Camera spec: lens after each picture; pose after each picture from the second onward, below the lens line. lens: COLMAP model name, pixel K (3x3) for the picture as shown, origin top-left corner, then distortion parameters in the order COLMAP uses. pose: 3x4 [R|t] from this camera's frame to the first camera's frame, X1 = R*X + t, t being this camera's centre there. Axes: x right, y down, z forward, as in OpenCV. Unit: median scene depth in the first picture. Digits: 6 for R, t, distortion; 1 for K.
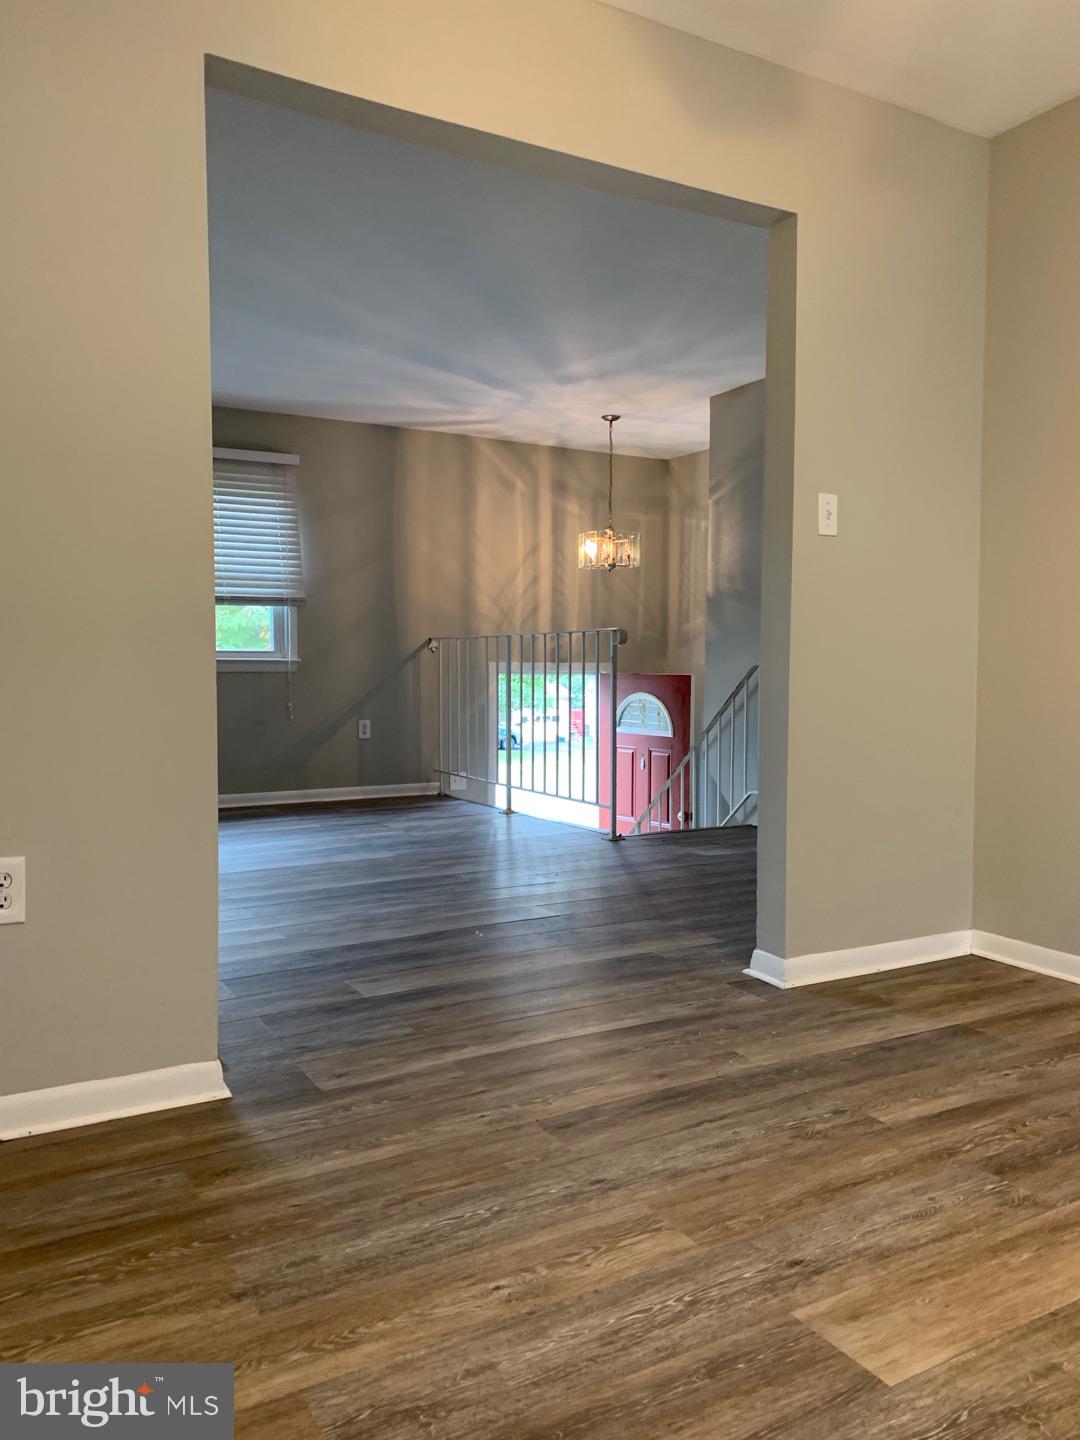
lens RADIAL K [[1091.0, 0, 540.0], [0, 1091.0, 720.0], [0, 0, 1]] dist [0.234401, 0.000408]
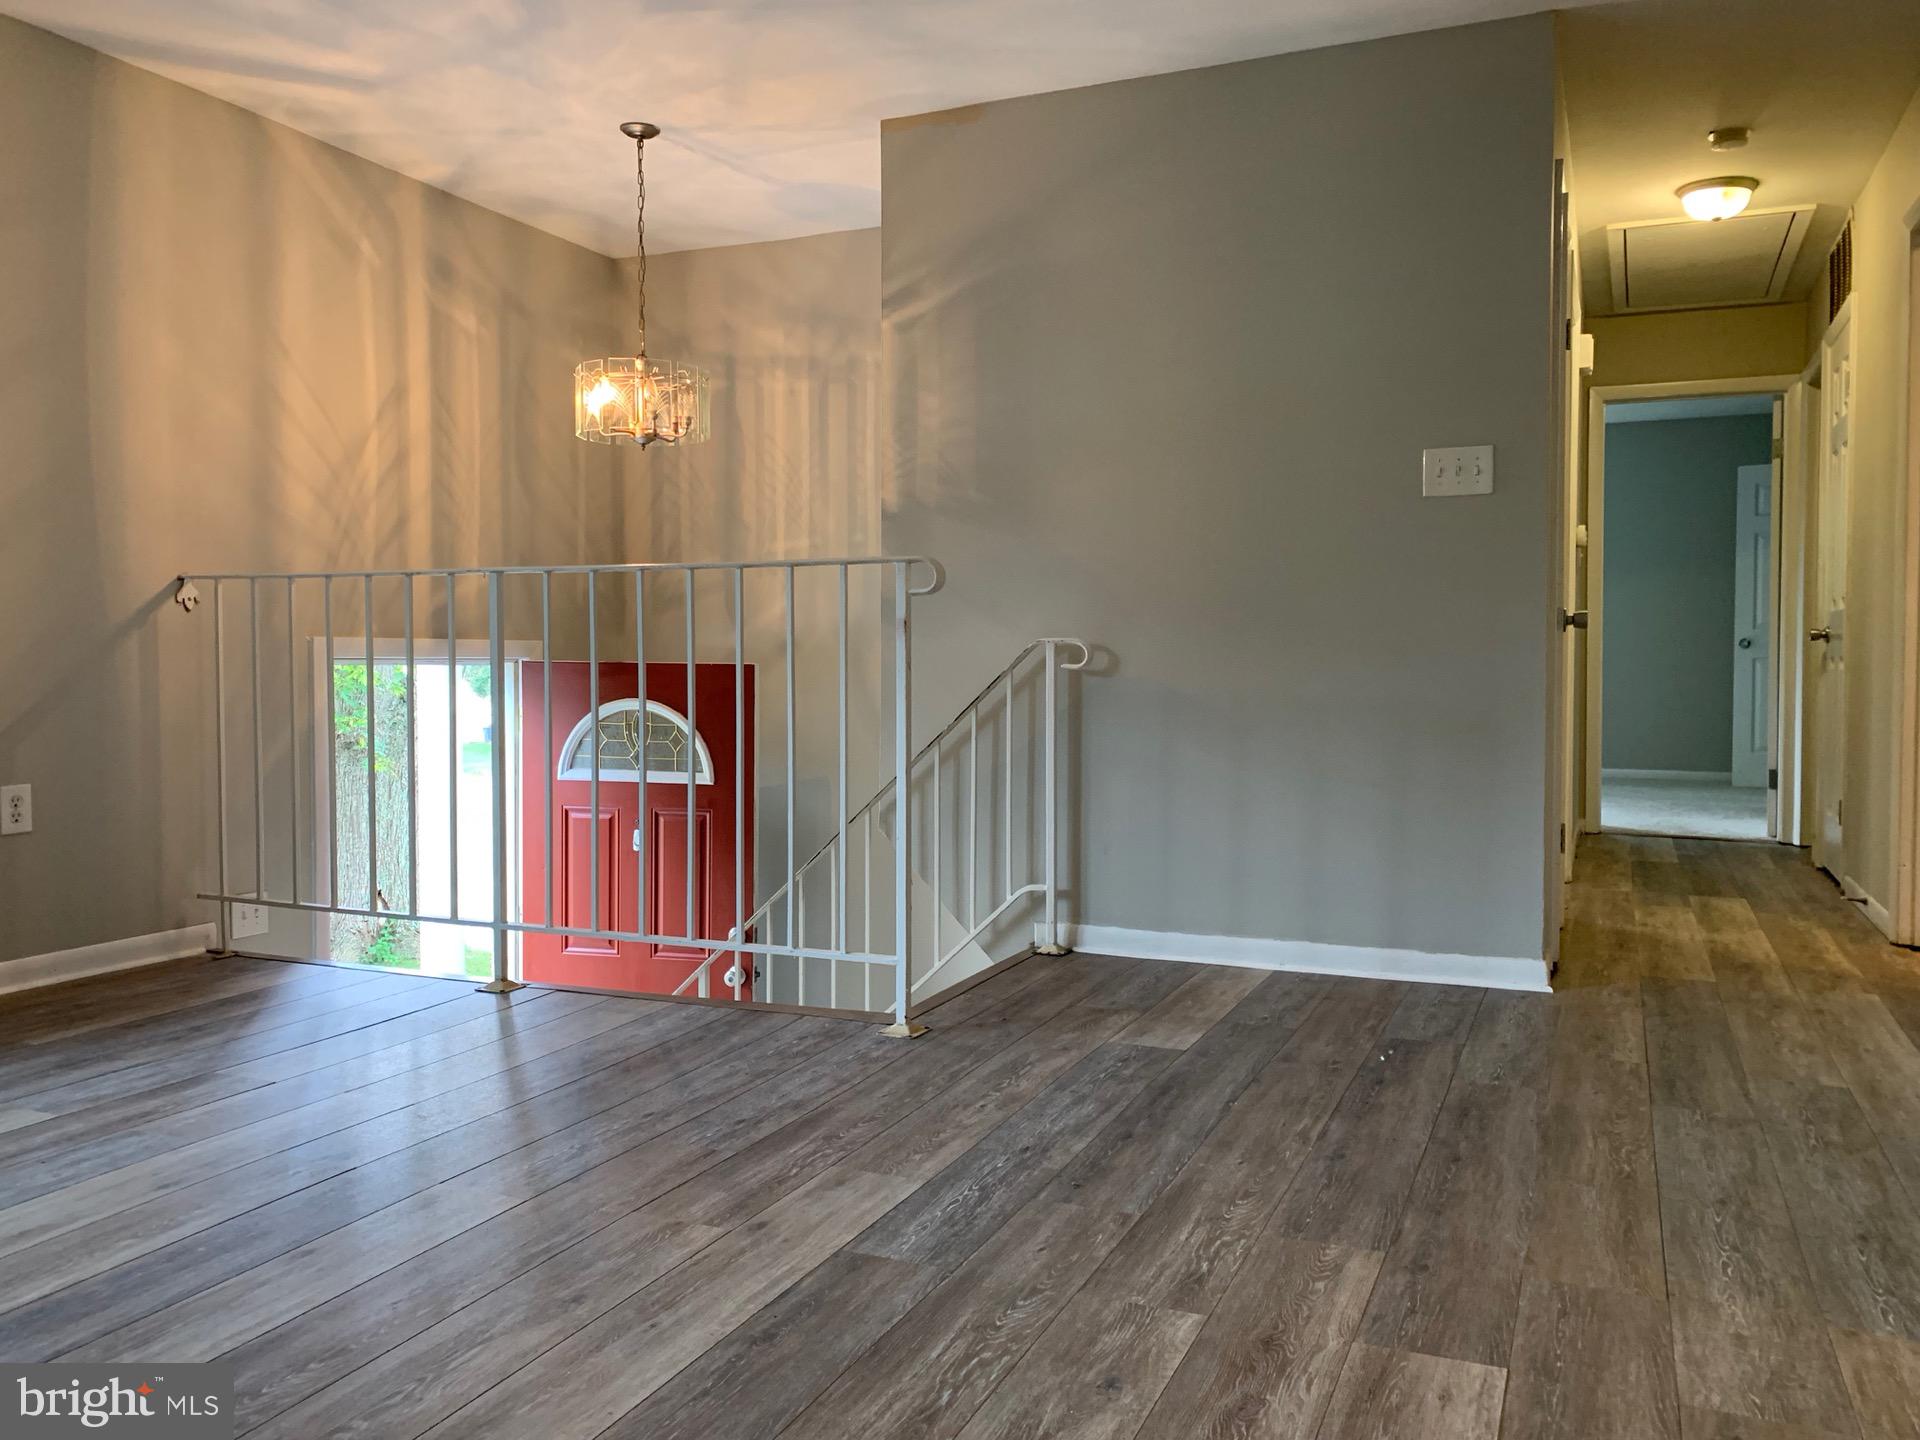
lens RADIAL K [[1463.1, 0, 960.0], [0, 1463.1, 720.0], [0, 0, 1]] dist [0.006313, 0.002525]
pose [[0.802063, -0.023432, 0.596780, -0.190440], [0.027472, 0.999620, 0.002327, -0.013802], [-0.596608, 0.014528, 0.802402, 0.374801]]
